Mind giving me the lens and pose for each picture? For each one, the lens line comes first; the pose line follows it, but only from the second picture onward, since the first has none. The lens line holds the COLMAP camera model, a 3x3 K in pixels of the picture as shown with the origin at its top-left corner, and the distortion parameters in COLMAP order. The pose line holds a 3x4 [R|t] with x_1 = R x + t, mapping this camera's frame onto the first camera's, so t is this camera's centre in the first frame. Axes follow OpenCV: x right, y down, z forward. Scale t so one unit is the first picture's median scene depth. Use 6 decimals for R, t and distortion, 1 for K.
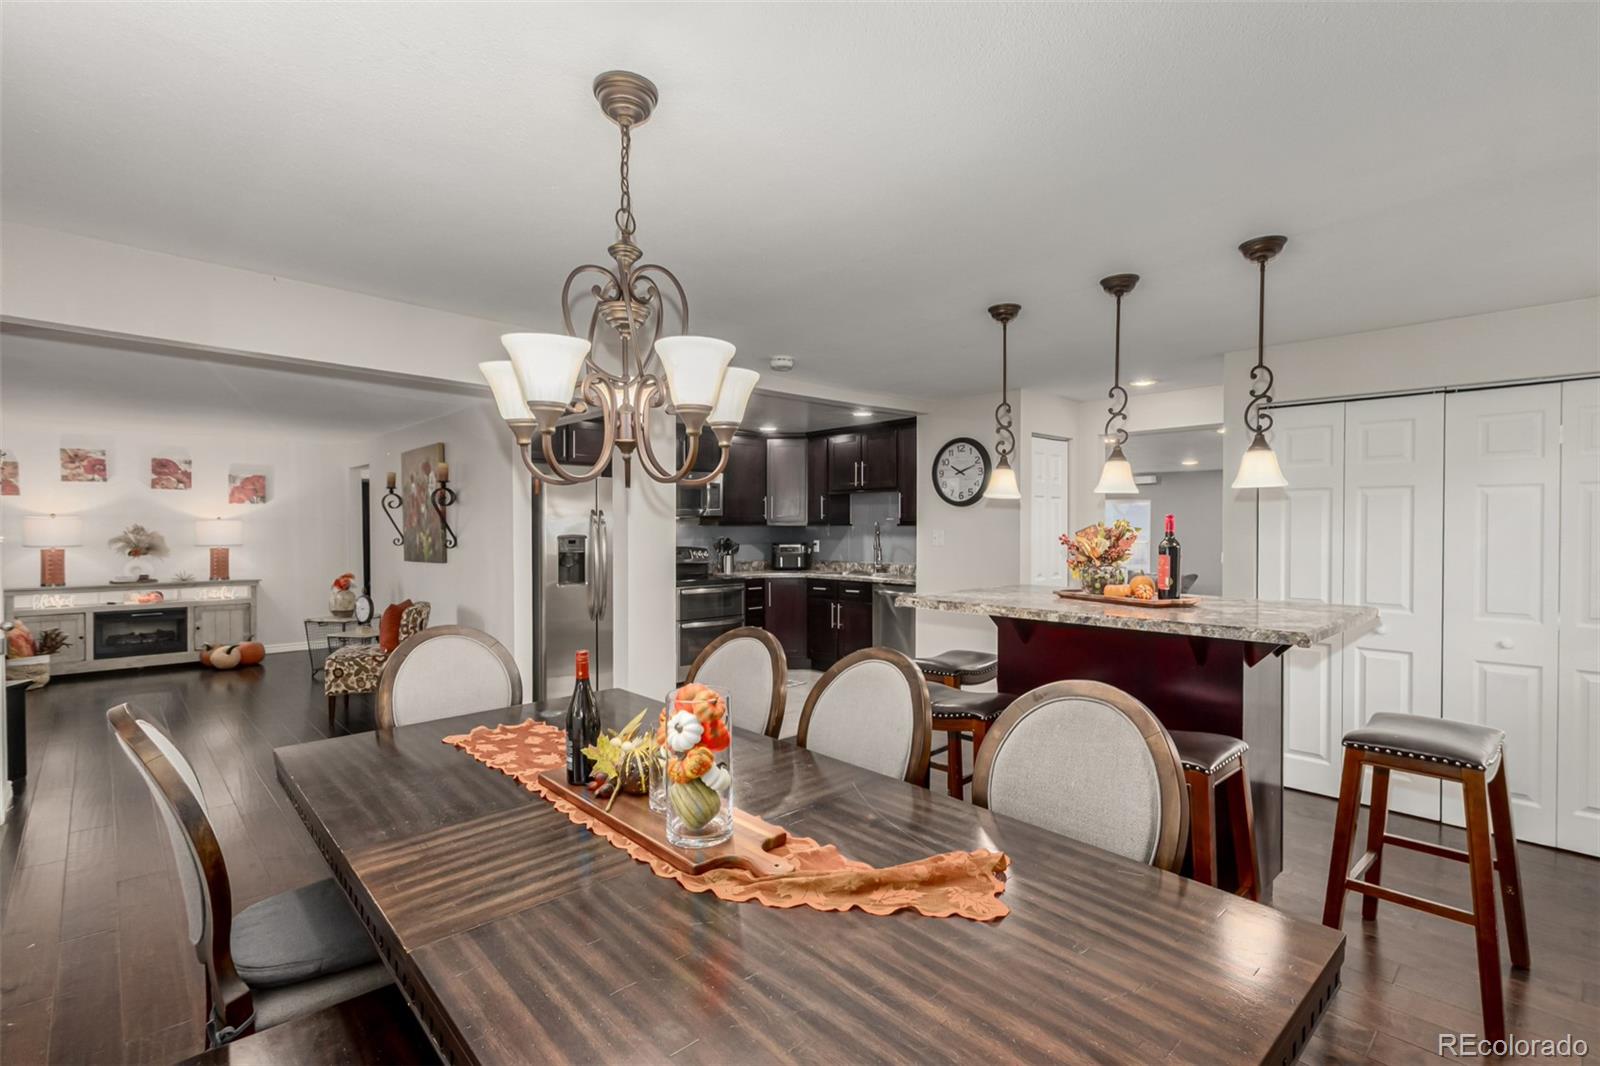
lens RADIAL K [[743.5, 0, 807.0], [0, 743.5, 536.9], [0, 0, 1]] dist [0.001983, -0.000310]
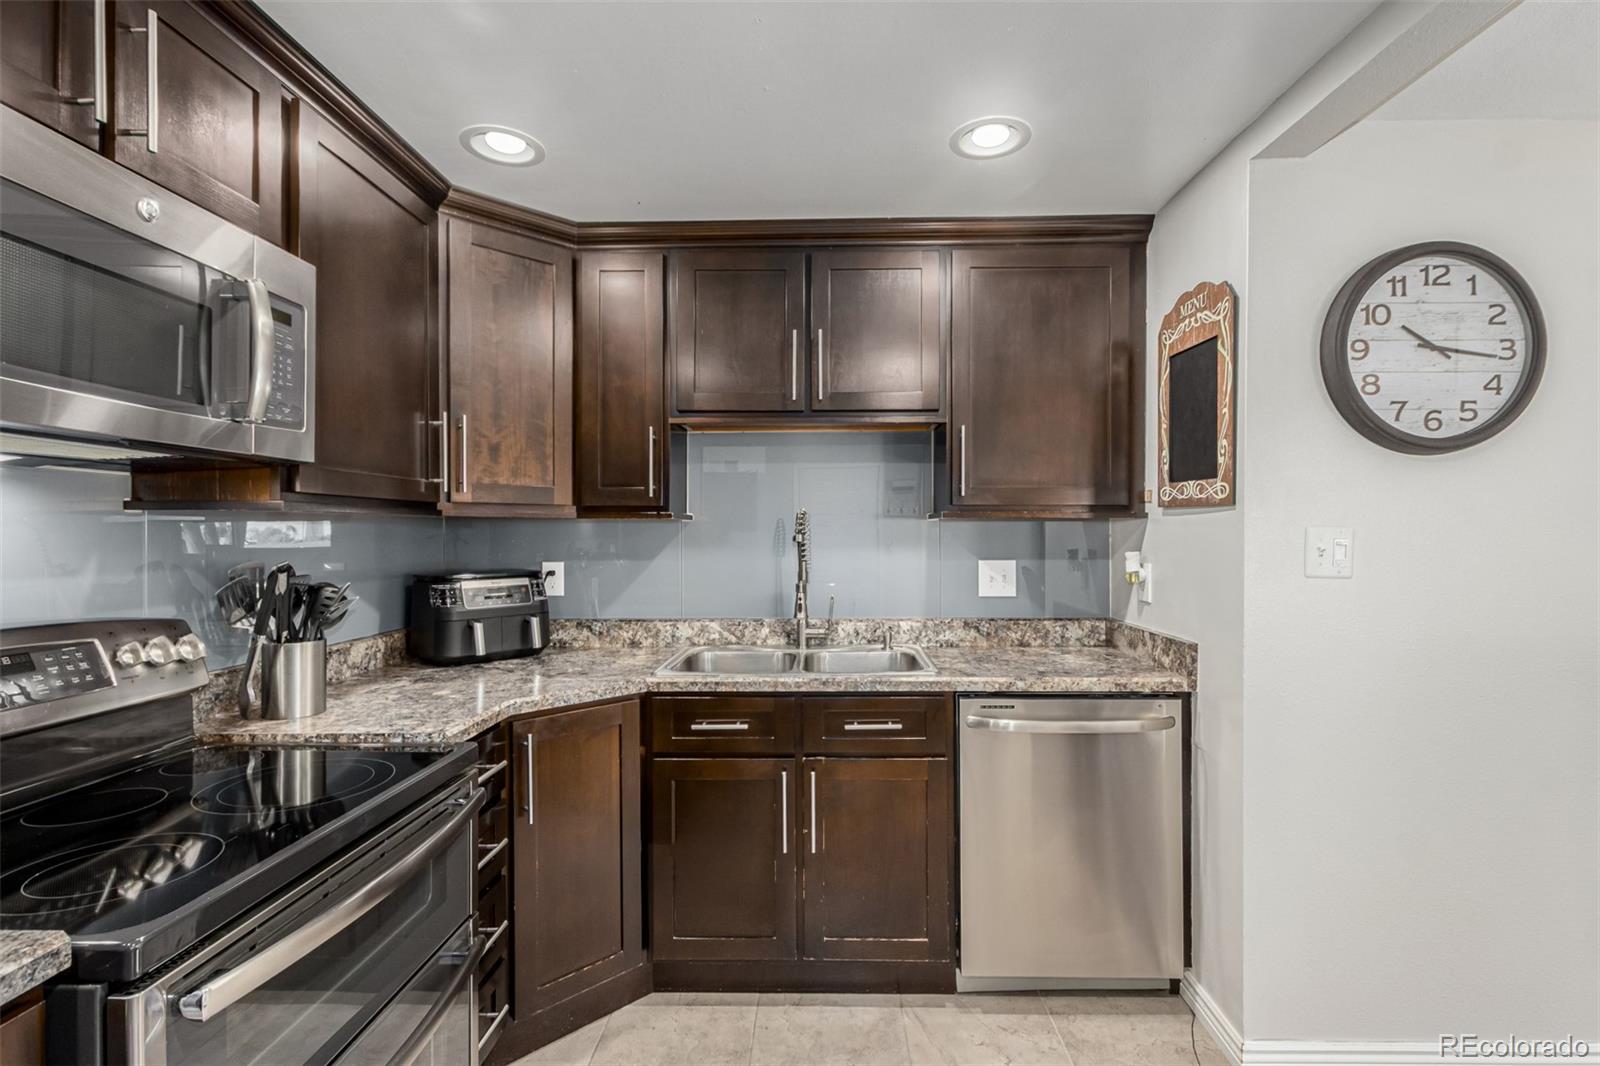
lens RADIAL K [[761.7, 0, 807.8], [0, 761.7, 533.3], [0, 0, 1]] dist [0.006236, -0.000780]
pose [[0.699330, -0.003462, 0.714791, -0.166012], [0.010795, 0.999925, -0.005718, -0.005756], [-0.714718, 0.011715, 0.699315, 0.722679]]
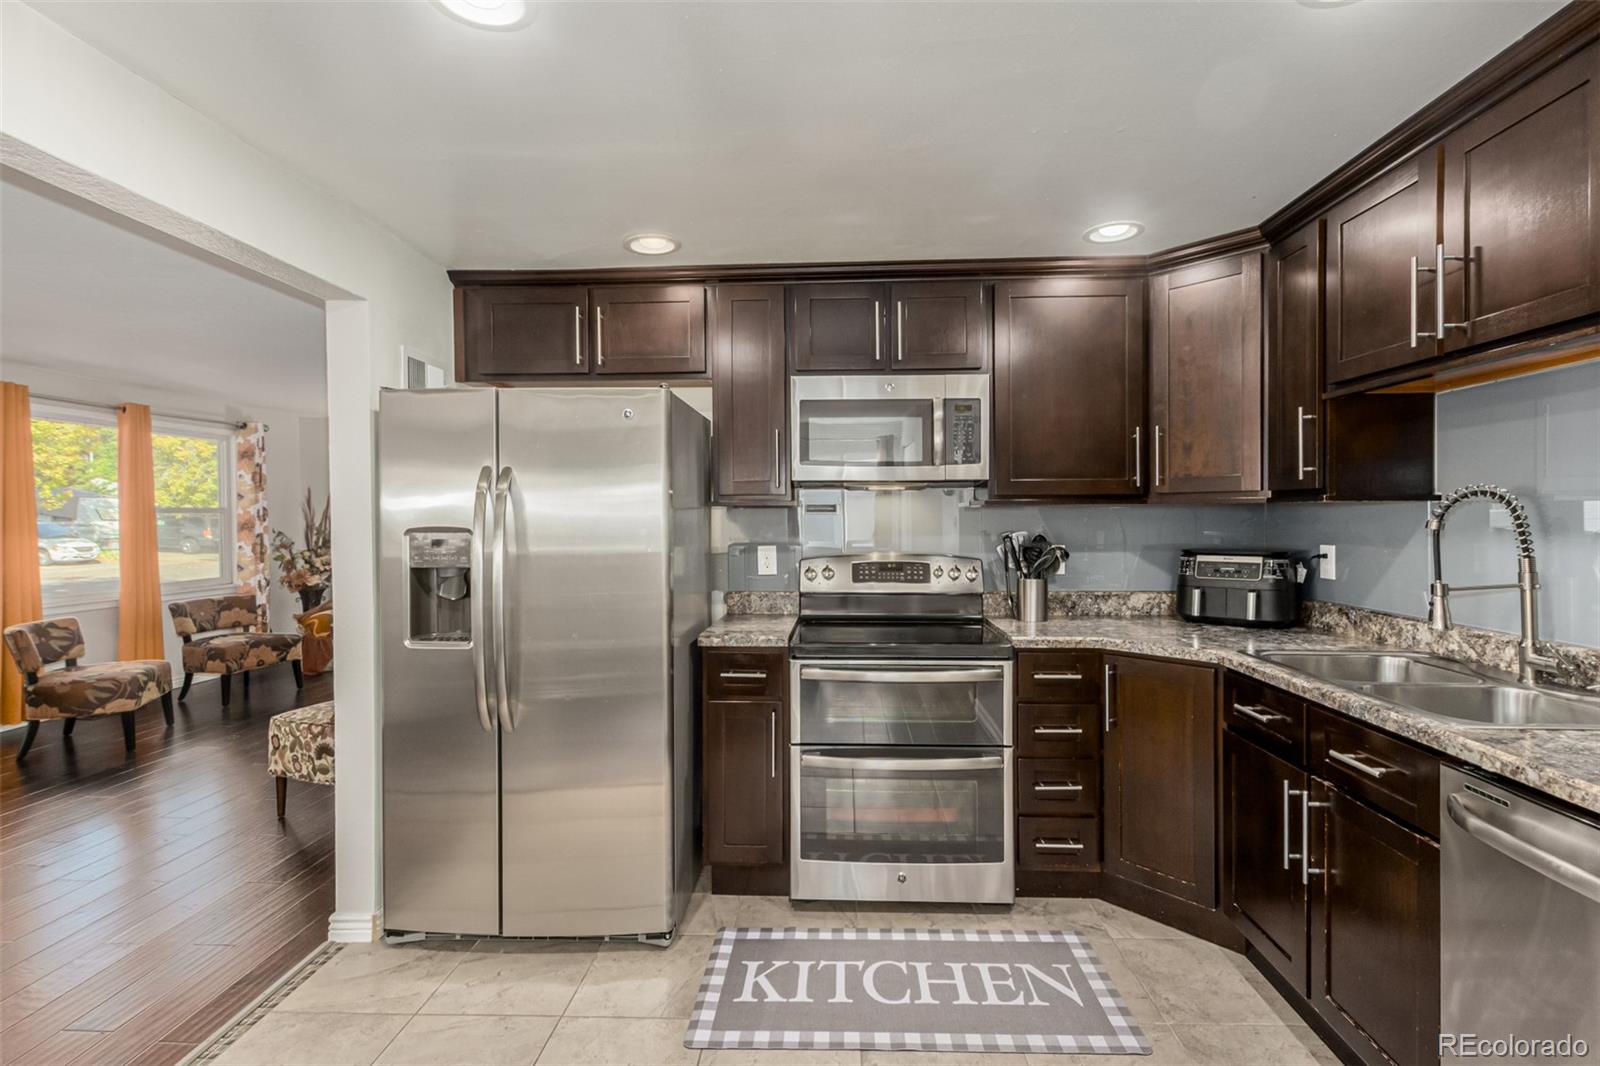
lens RADIAL K [[761.7, 0, 807.8], [0, 761.7, 533.3], [0, 0, 1]] dist [0.006236, -0.000780]
pose [[0.687521, 0.014290, -0.726024, 0.109617], [-0.004701, 0.999873, 0.015228, -0.005394], [0.726150, -0.007057, 0.687500, 0.631784]]
